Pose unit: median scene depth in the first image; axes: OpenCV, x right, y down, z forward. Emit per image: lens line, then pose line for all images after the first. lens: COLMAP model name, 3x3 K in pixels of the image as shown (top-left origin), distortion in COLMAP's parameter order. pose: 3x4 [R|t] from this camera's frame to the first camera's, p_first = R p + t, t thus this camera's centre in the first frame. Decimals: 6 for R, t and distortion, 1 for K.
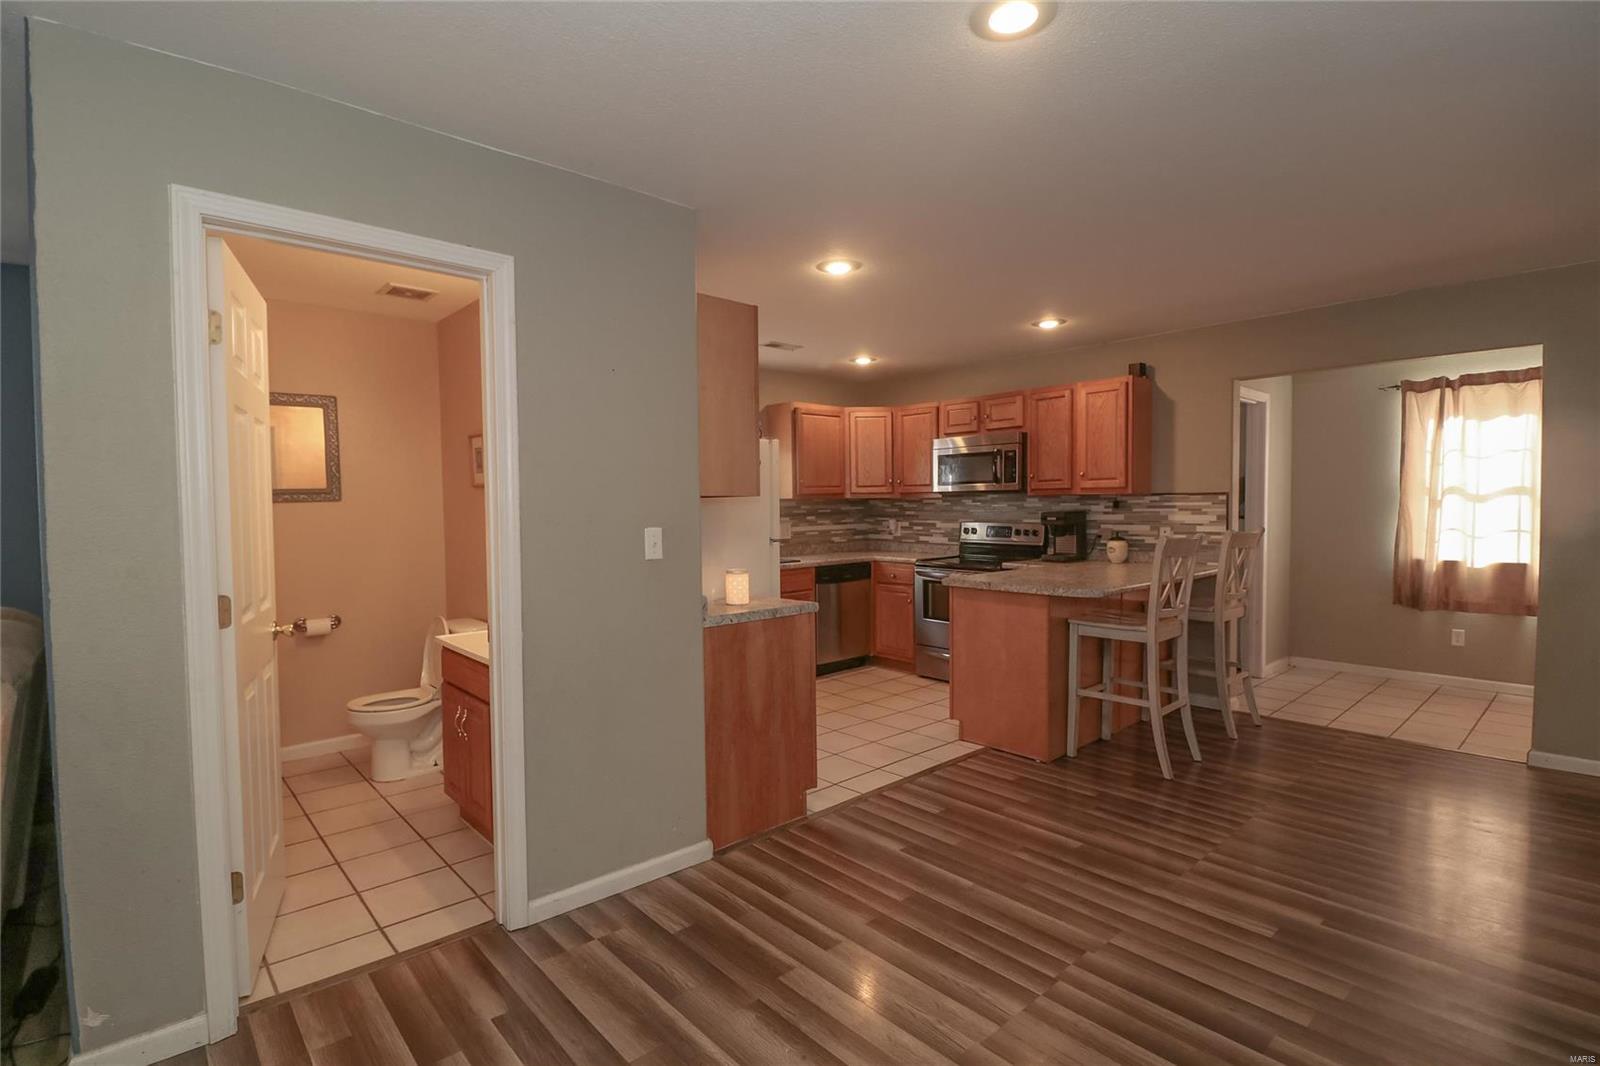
lens RADIAL K [[757.2, 0, 812.9], [0, 757.2, 538.1], [0, 0, 1]] dist [-0.008348, -0.007566]
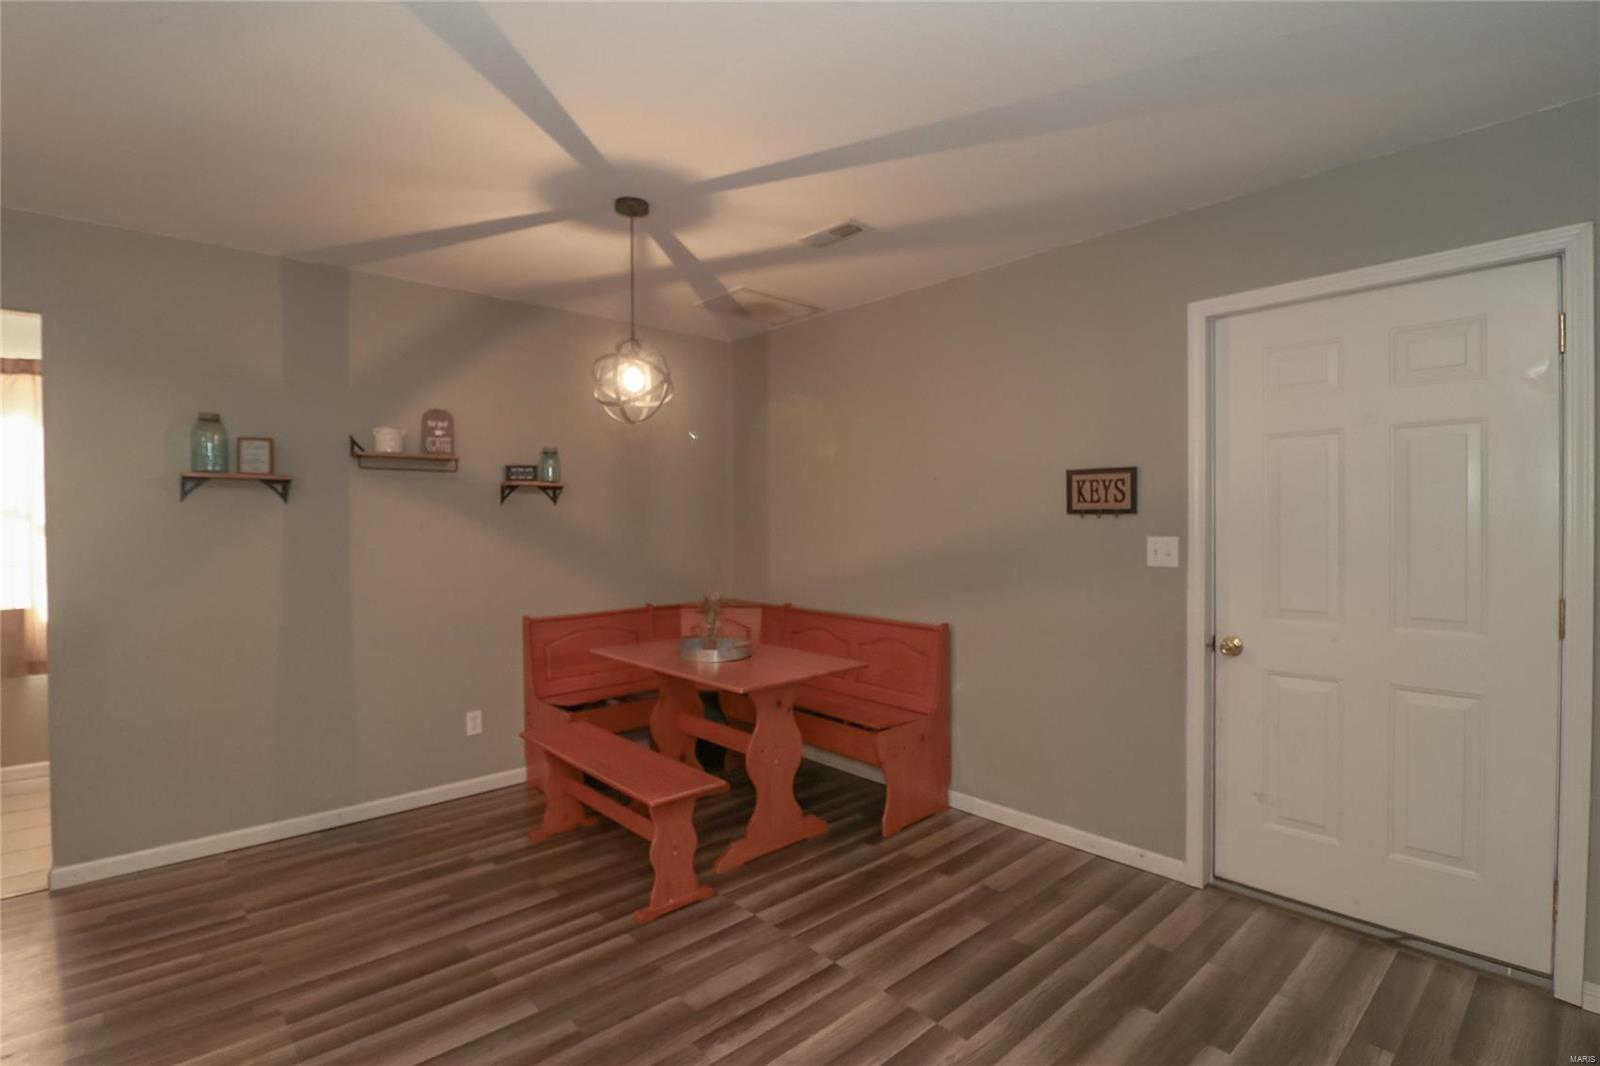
lens RADIAL K [[757.2, 0, 782.0], [0, 757.2, 540.0], [0, 0, 1]] dist [-0.008348, -0.007566]
pose [[0.008448, -0.005749, 0.999948, 0.184968], [0.047024, 0.998879, 0.005346, -0.004414], [-0.998858, 0.046976, 0.008709, 0.199489]]
